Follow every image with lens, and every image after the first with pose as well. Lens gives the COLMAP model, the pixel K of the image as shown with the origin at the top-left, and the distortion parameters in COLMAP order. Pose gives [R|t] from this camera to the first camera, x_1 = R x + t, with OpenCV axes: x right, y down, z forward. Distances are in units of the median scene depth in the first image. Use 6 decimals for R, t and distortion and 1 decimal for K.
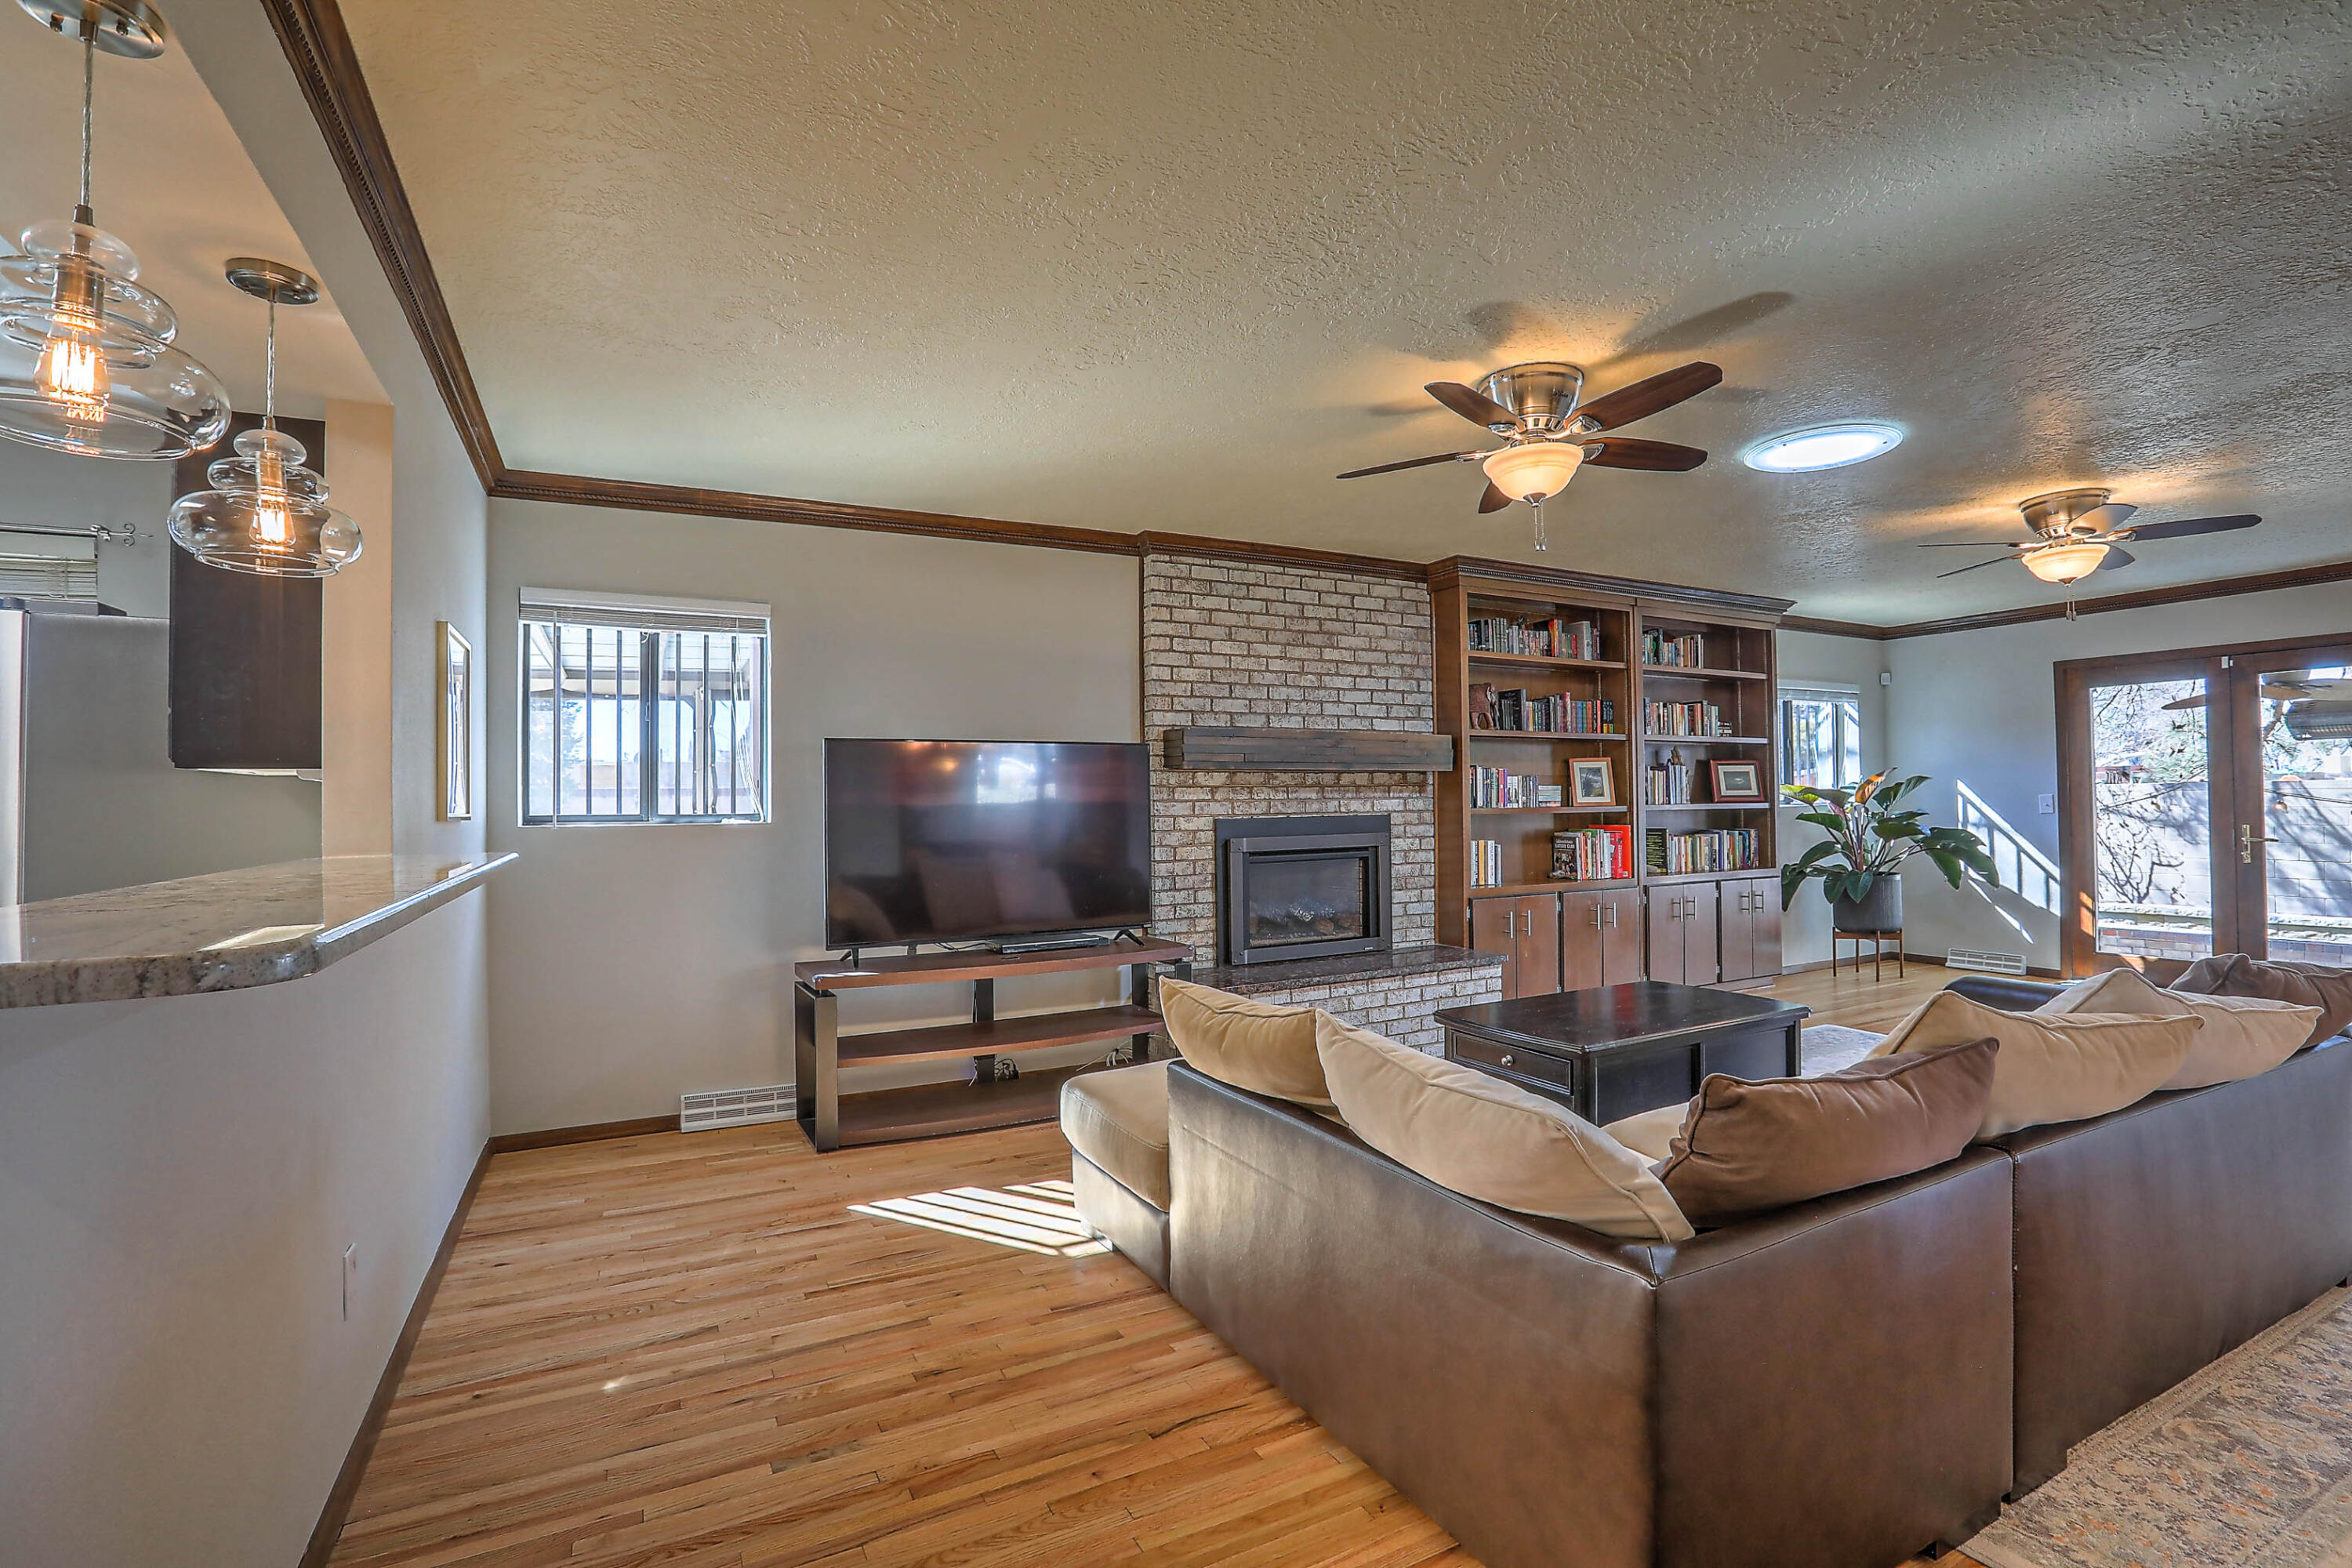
lens RADIAL K [[1069.3, 0, 1184.8], [0, 1069.3, 781.5], [0, 0, 1]] dist [-0.053825, 0.019207]
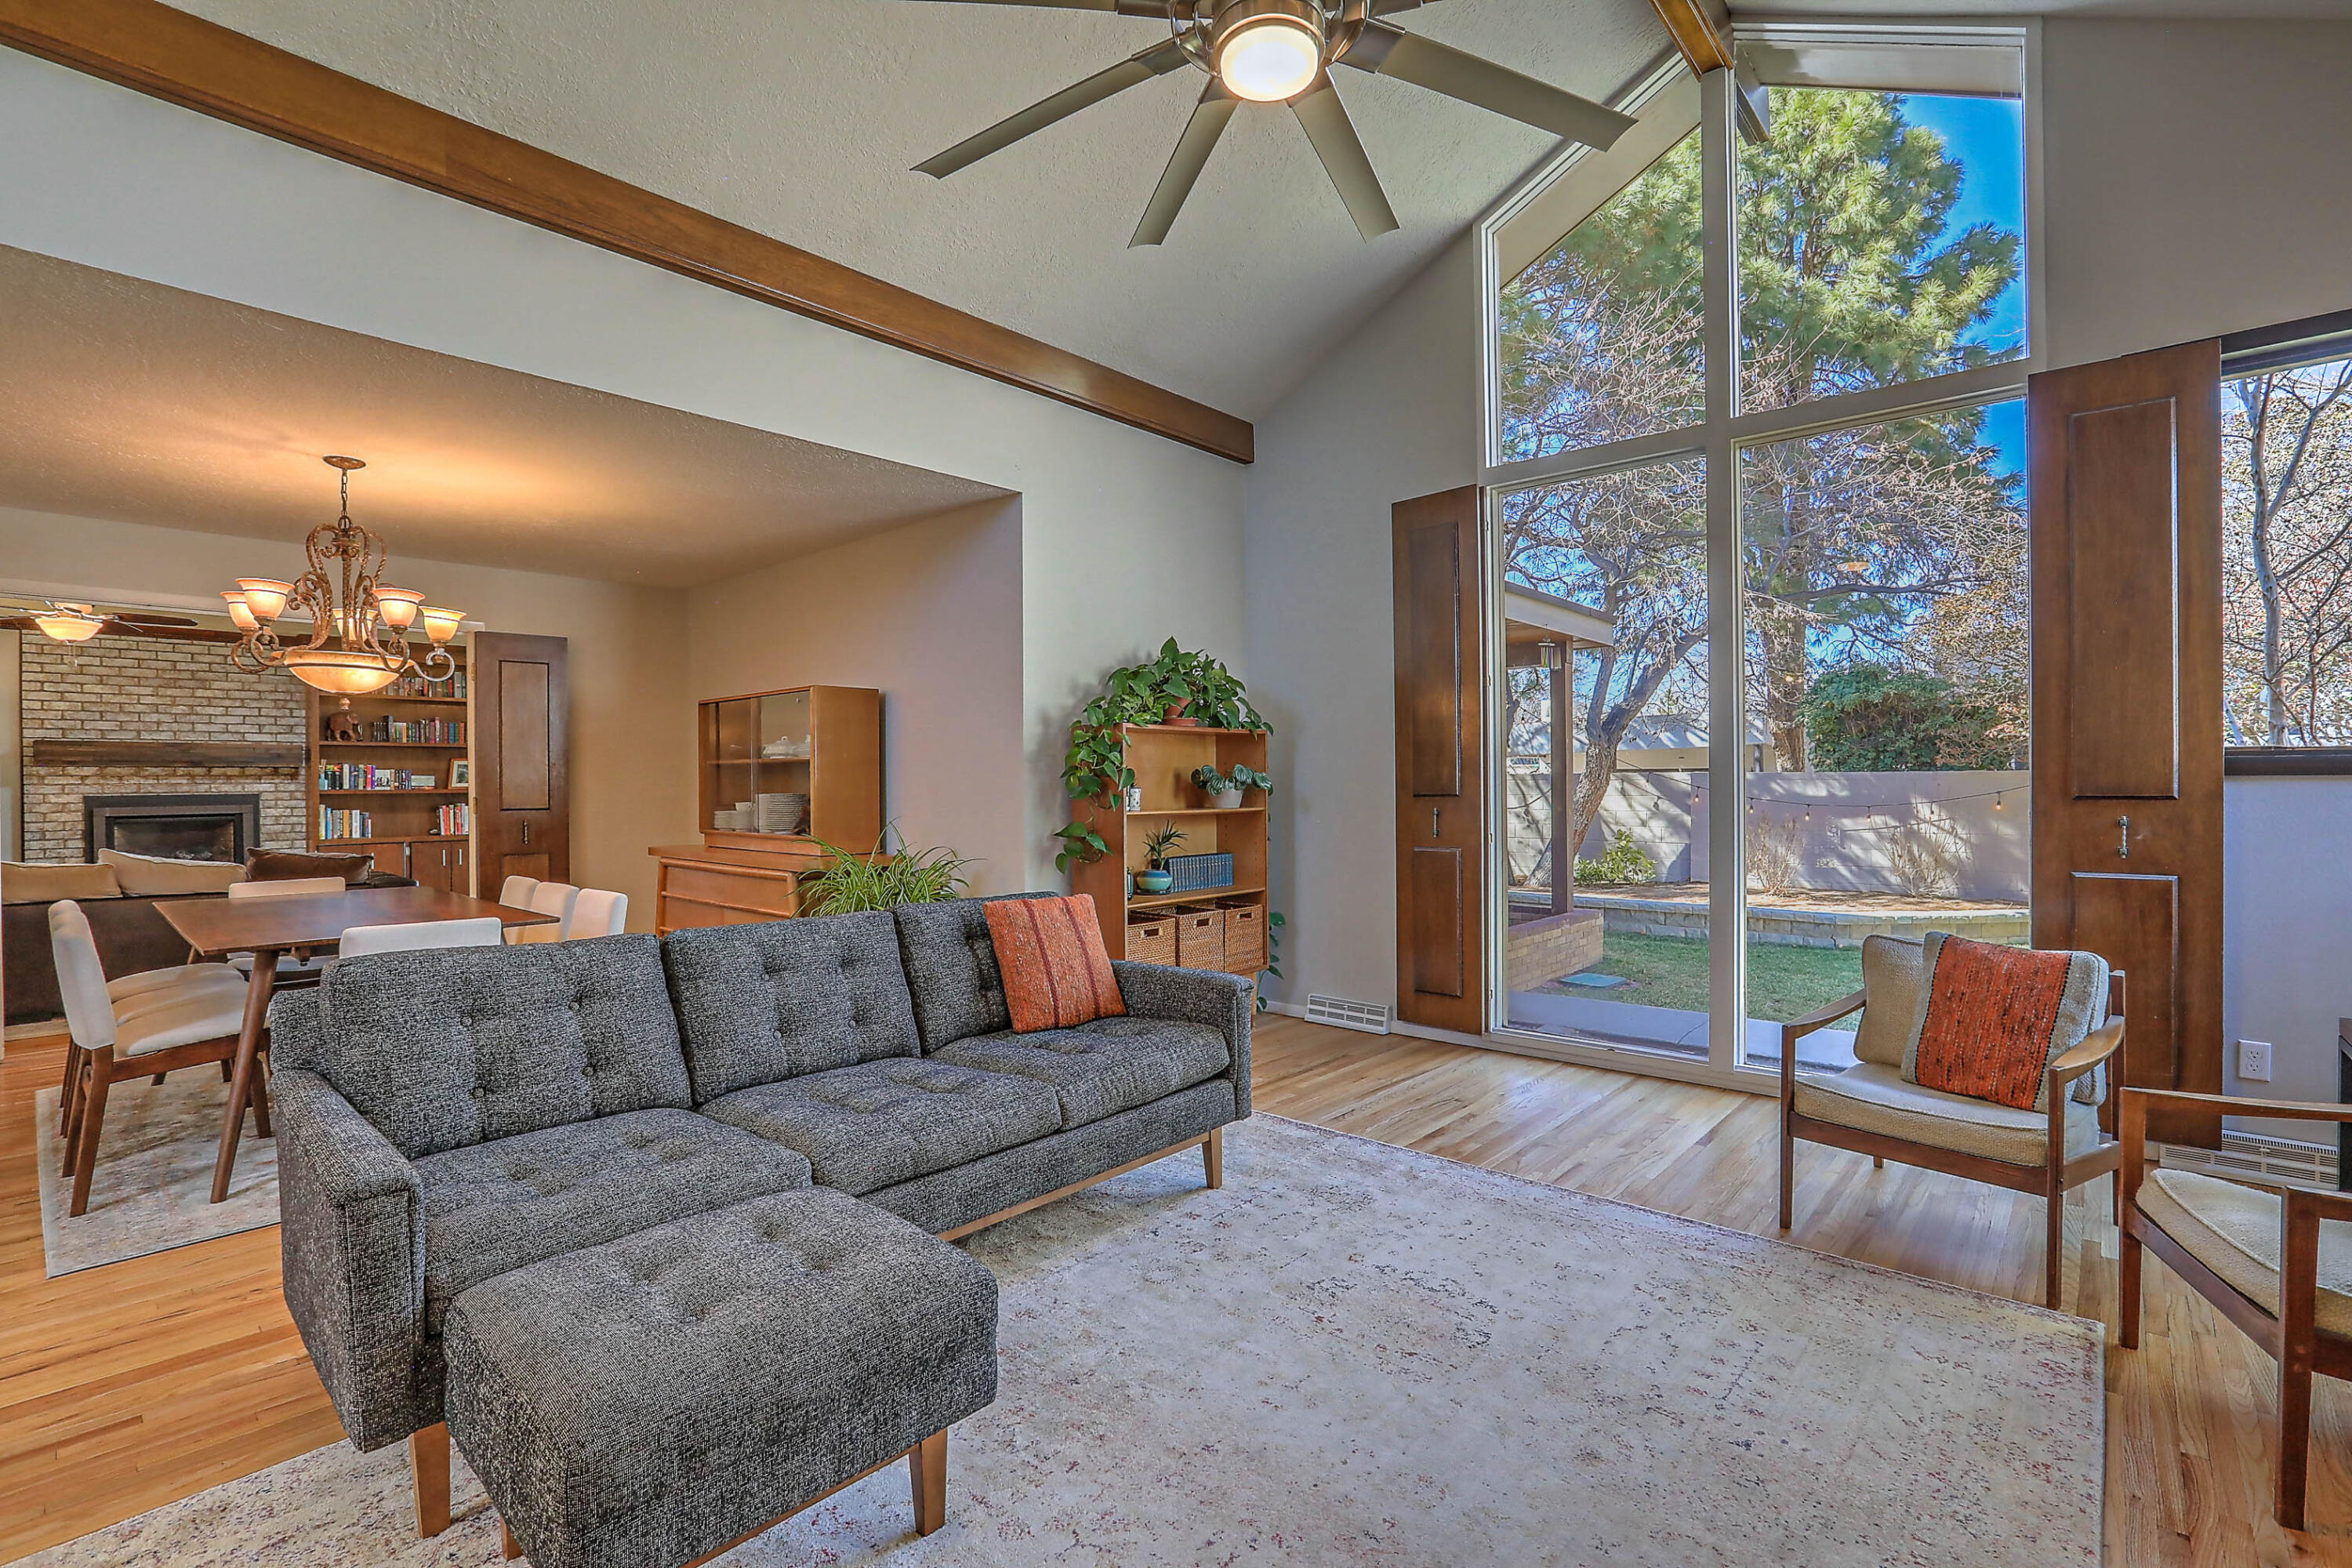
lens RADIAL K [[1069.3, 0, 1178.8], [0, 1069.3, 787.5], [0, 0, 1]] dist [-0.053825, 0.019207]
pose [[0.936610, 0.003659, 0.350355, 0.966053], [-0.011679, 0.999716, 0.020783, -0.027470], [-0.350179, -0.023557, 0.936386, -0.965009]]
